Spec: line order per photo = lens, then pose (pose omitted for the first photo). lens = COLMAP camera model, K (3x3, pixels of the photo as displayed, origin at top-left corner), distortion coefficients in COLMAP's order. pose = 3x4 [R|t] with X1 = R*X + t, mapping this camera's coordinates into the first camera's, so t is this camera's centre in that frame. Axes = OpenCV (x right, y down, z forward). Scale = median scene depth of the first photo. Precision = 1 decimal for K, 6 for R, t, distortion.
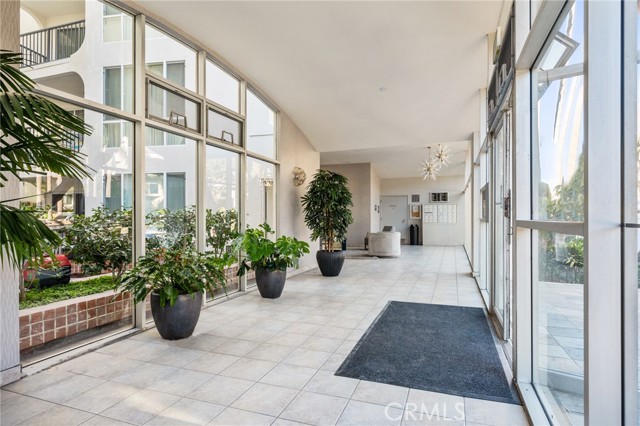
lens RADIAL K [[352.1, 0, 319.0], [0, 352.1, 213.6], [0, 0, 1]] dist [0.002923, 0.000116]
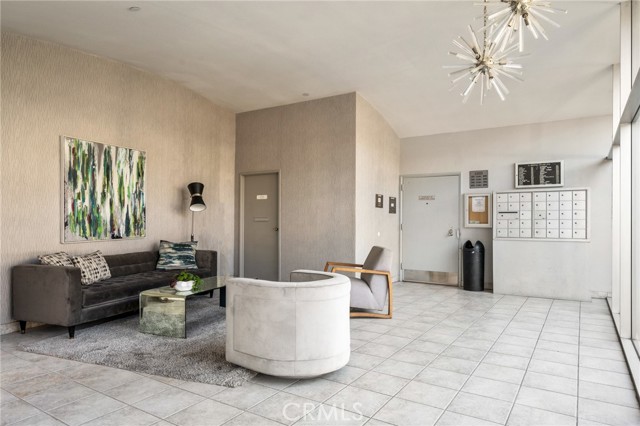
lens RADIAL K [[399.0, 0, 323.6], [0, 399.0, 215.7], [0, 0, 1]] dist [0.015207, -0.002518]
pose [[0.978303, 0.002617, -0.207163, 0.195542], [-0.002451, 0.999996, 0.001059, 0.001047], [0.207165, -0.000528, 0.978306, 0.498544]]
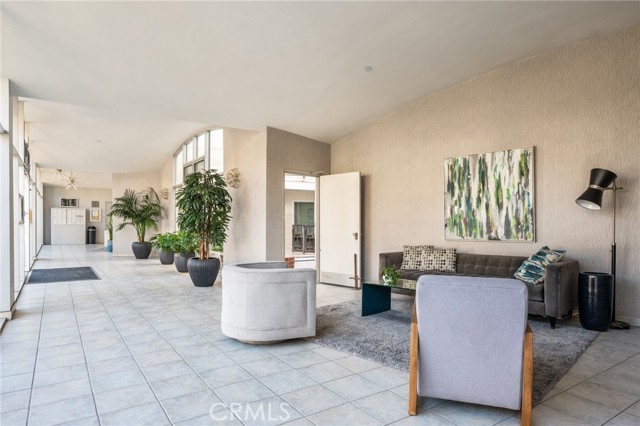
lens RADIAL K [[399.0, 0, 321.4], [0, 399.0, 219.7], [0, 0, 1]] dist [0.015207, -0.002518]
pose [[-0.578330, -0.006866, -0.815774, 0.397467], [0.006051, 0.999901, -0.012705, 0.009612], [0.815780, -0.012284, -0.578232, 1.066294]]
